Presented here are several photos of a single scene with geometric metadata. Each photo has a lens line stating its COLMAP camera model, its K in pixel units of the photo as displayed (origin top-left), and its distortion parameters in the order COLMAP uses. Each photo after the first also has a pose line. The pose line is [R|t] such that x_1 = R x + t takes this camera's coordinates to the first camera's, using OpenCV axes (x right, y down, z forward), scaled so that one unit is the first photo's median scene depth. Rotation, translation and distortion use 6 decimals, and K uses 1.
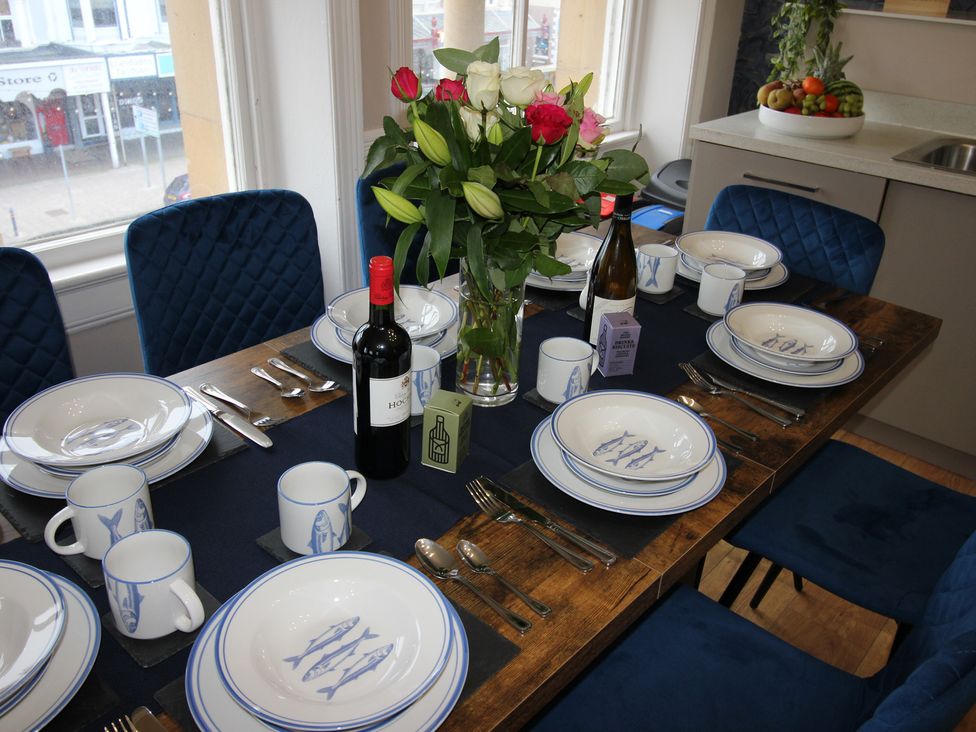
lens RADIAL K [[859.2, 0, 504.5], [0, 859.2, 359.4], [0, 0, 1]] dist [0.003335, 0.007680]
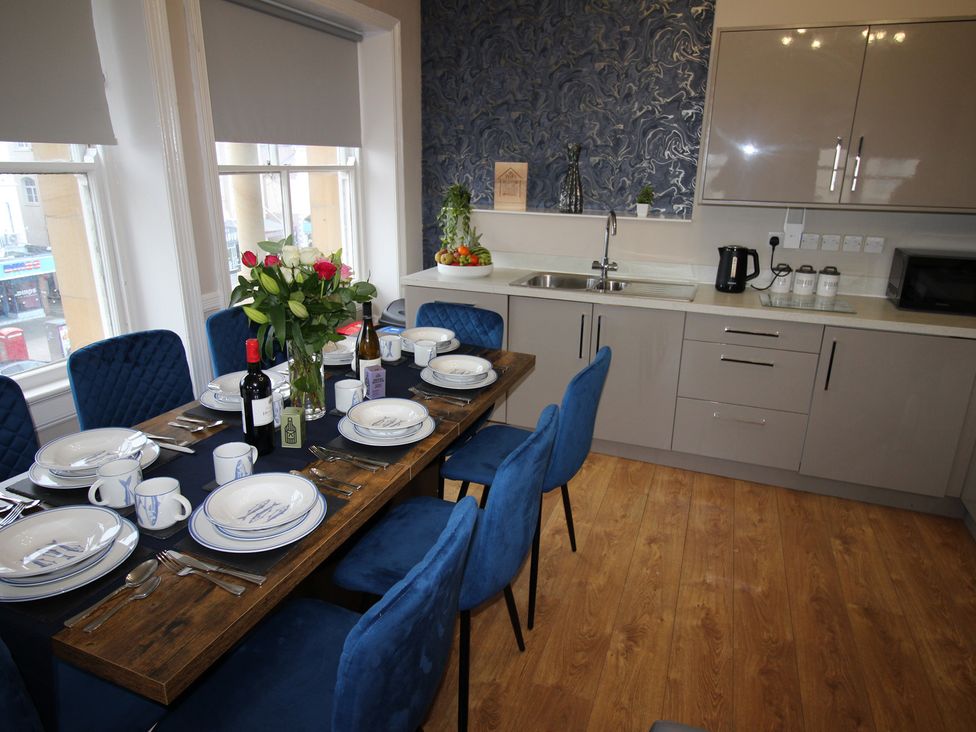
lens RADIAL K [[627.2, 0, 504.9], [0, 627.2, 366.4], [0, 0, 1]] dist [-0.001711, -0.003424]
pose [[0.933417, -0.130347, 0.334280, -0.062153], [0.176862, 0.977775, -0.112589, 0.156770], [-0.312175, 0.164214, 0.935725, -0.413952]]
